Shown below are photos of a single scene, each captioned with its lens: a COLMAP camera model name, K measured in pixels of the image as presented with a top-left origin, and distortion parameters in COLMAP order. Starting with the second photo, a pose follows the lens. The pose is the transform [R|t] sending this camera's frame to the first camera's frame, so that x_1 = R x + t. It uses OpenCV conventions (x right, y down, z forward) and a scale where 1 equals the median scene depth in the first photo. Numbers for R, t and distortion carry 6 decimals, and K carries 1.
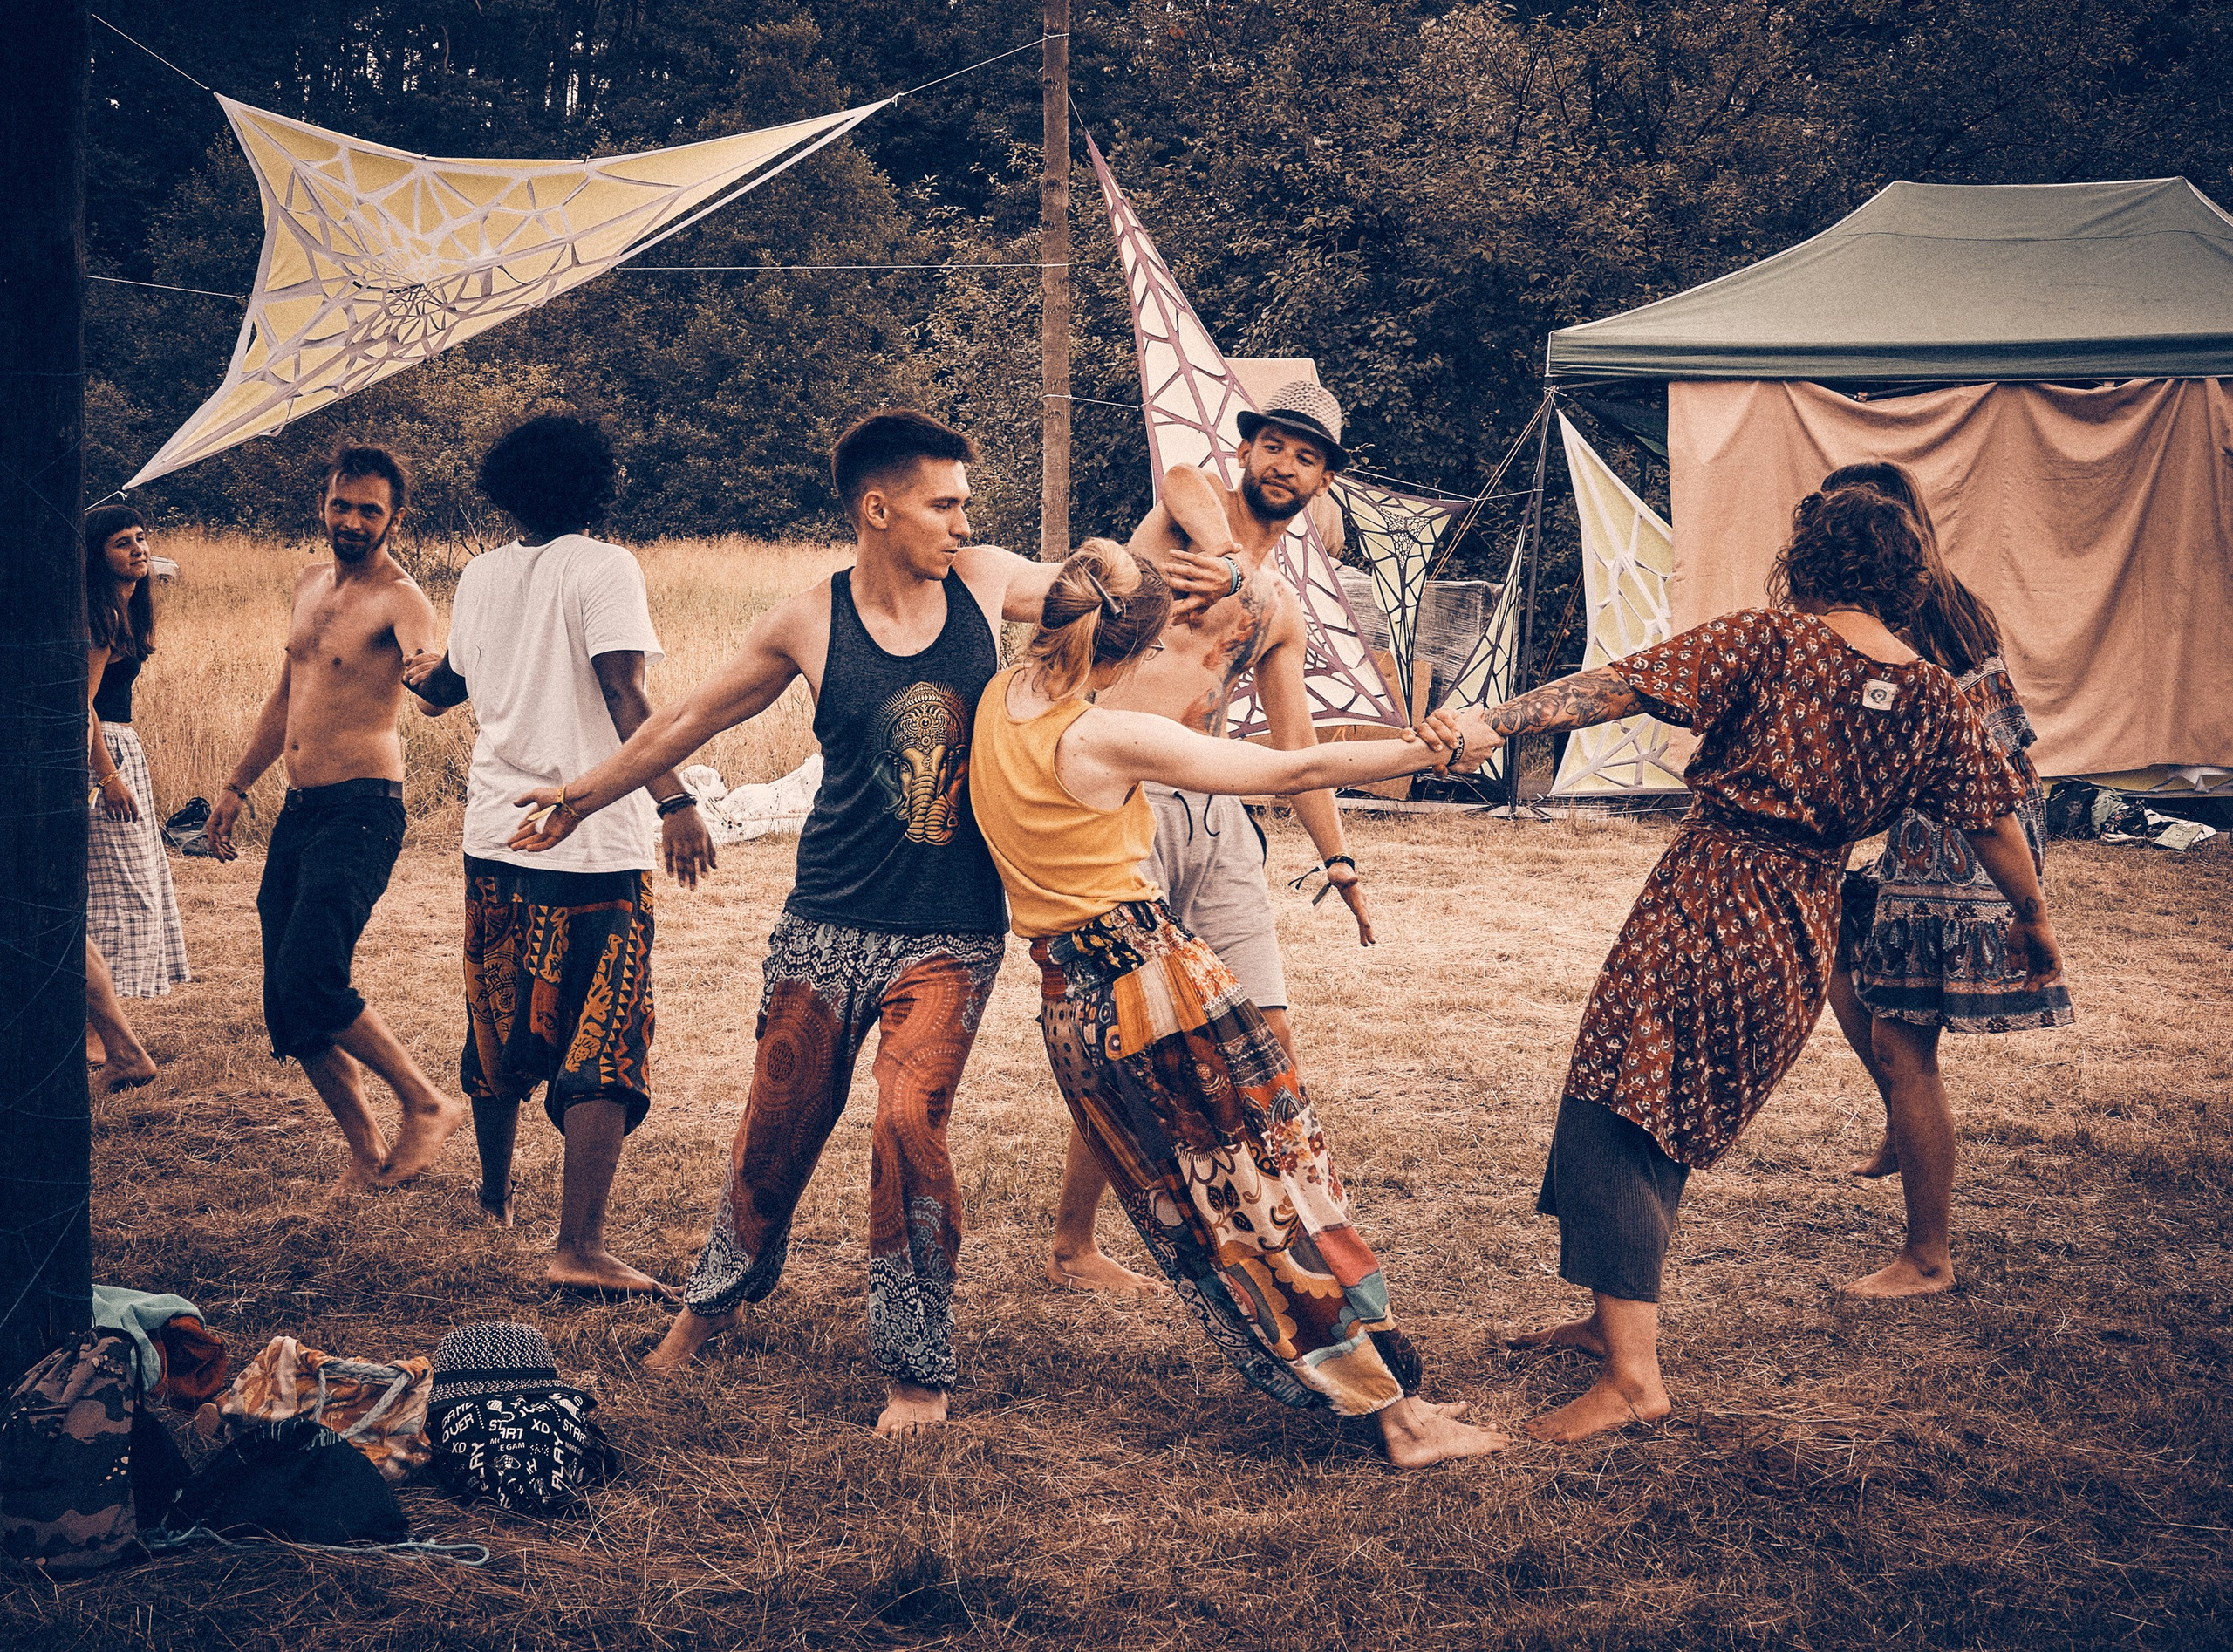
lens RADIAL K [[3754.1, 0, 952.5], [0, 3754.1, 913.0], [0, 0, 1]] dist [-0.019212, 0.000000]
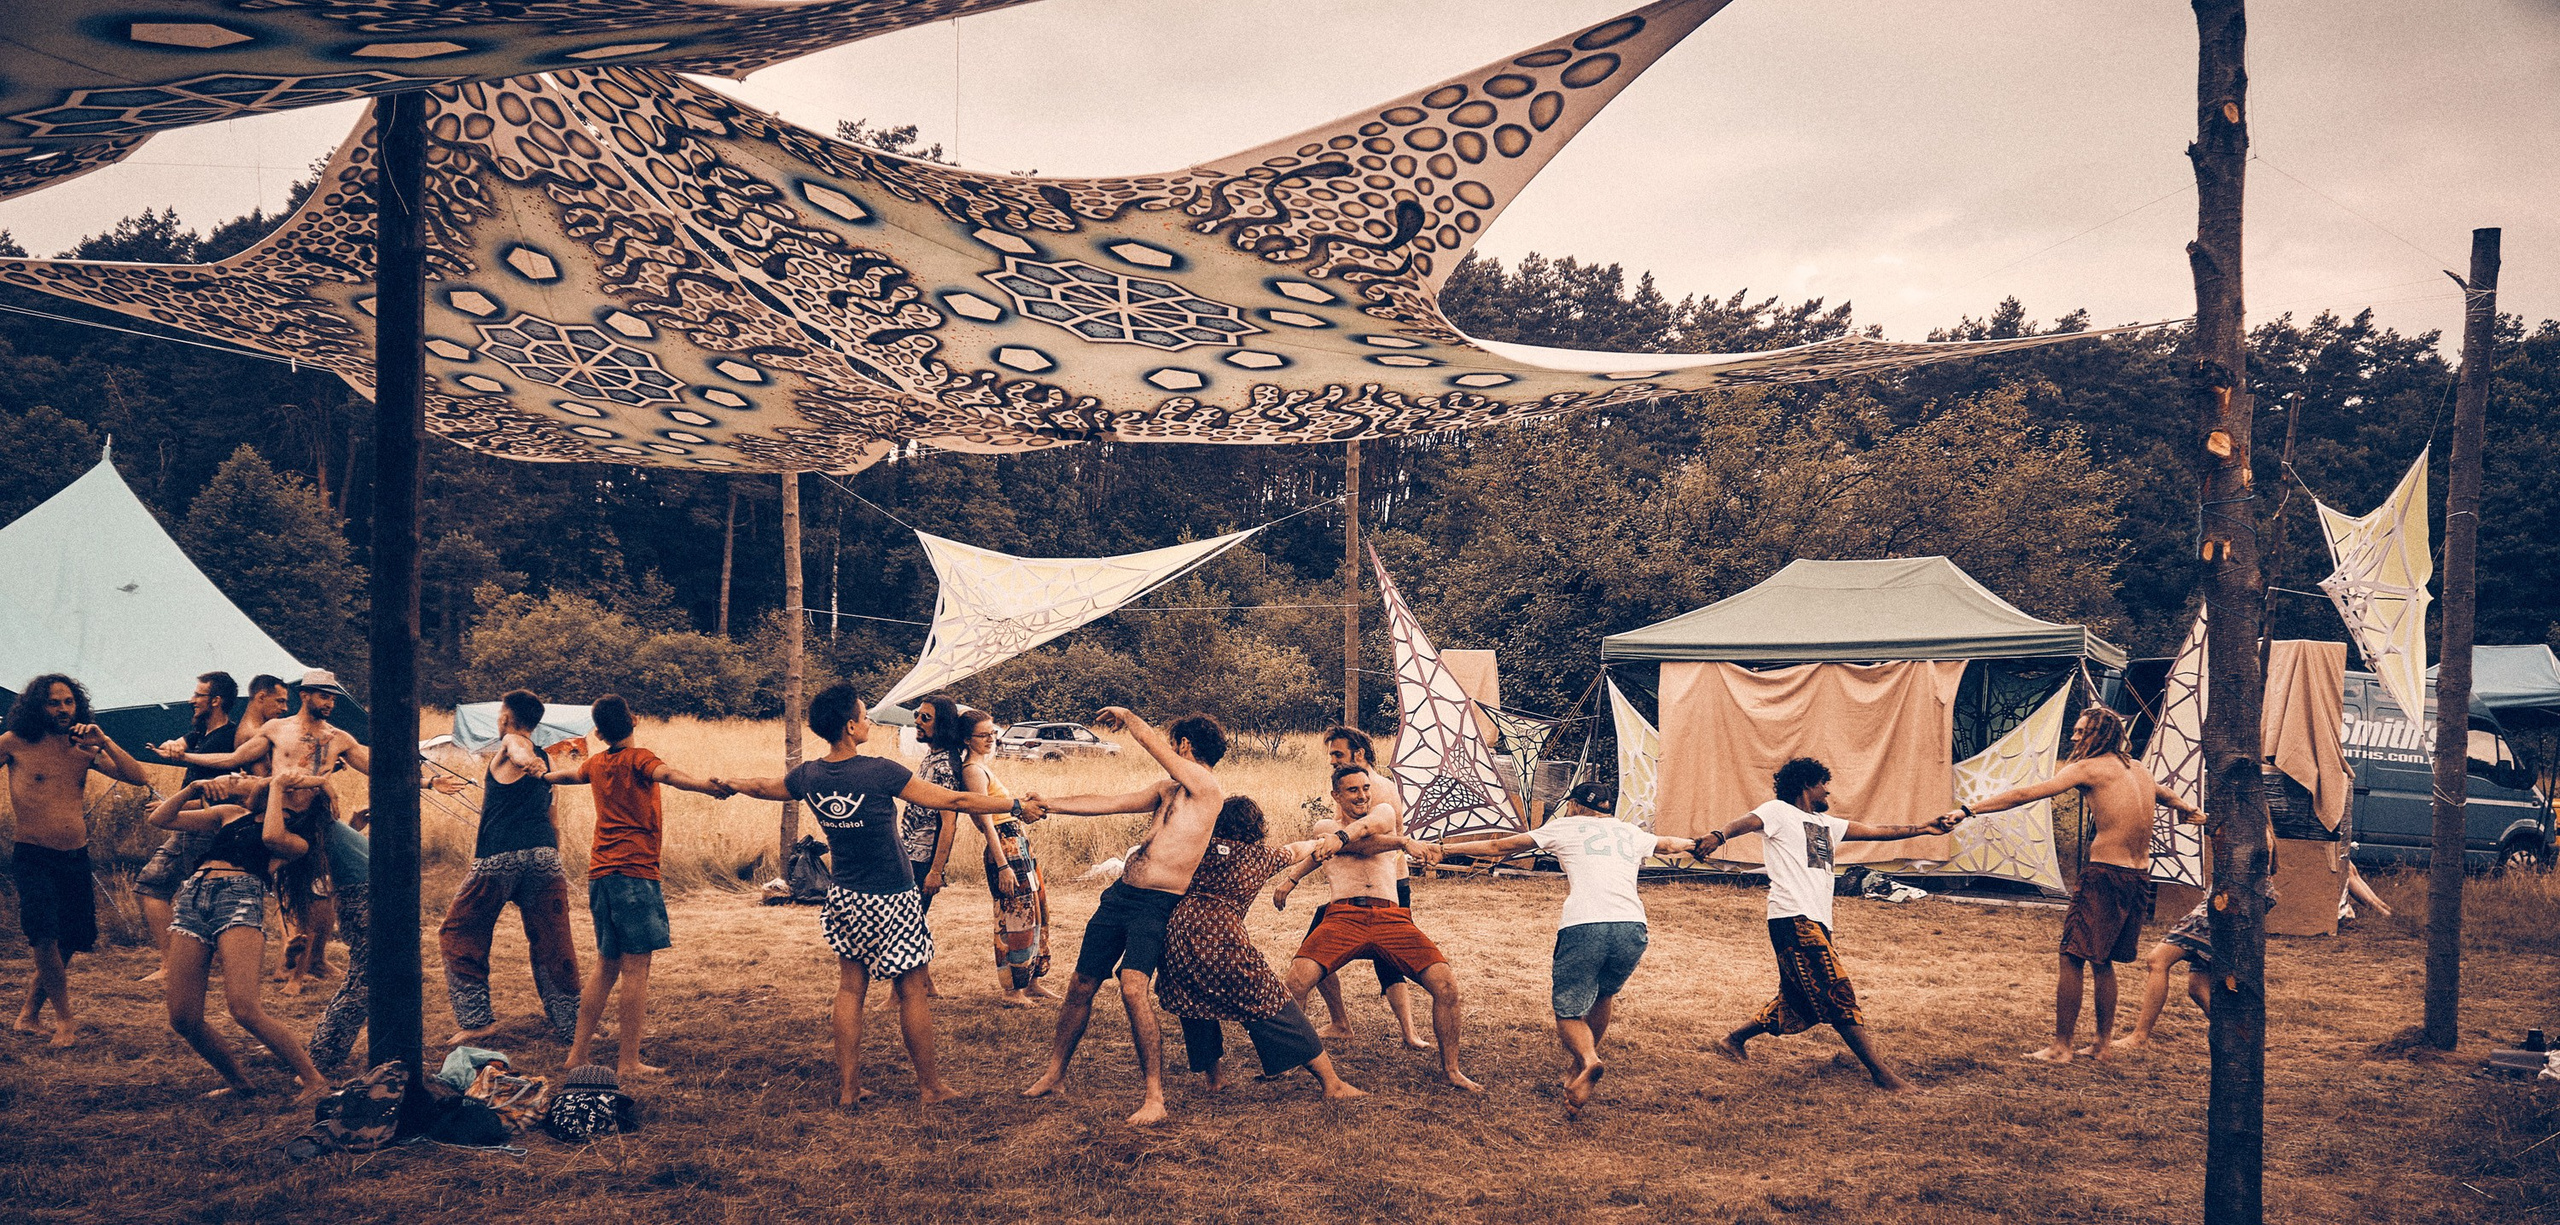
lens RADIAL K [[1960.4, 0, 1260.0], [0, 1960.4, 894.2], [0, 0, 1]] dist [-0.013990, -0.021912]
pose [[0.984313, 0.019998, -0.175294, 0.171348], [-0.023061, 0.999615, -0.015456, 0.002366], [0.174917, 0.019256, 0.984395, -0.058299]]
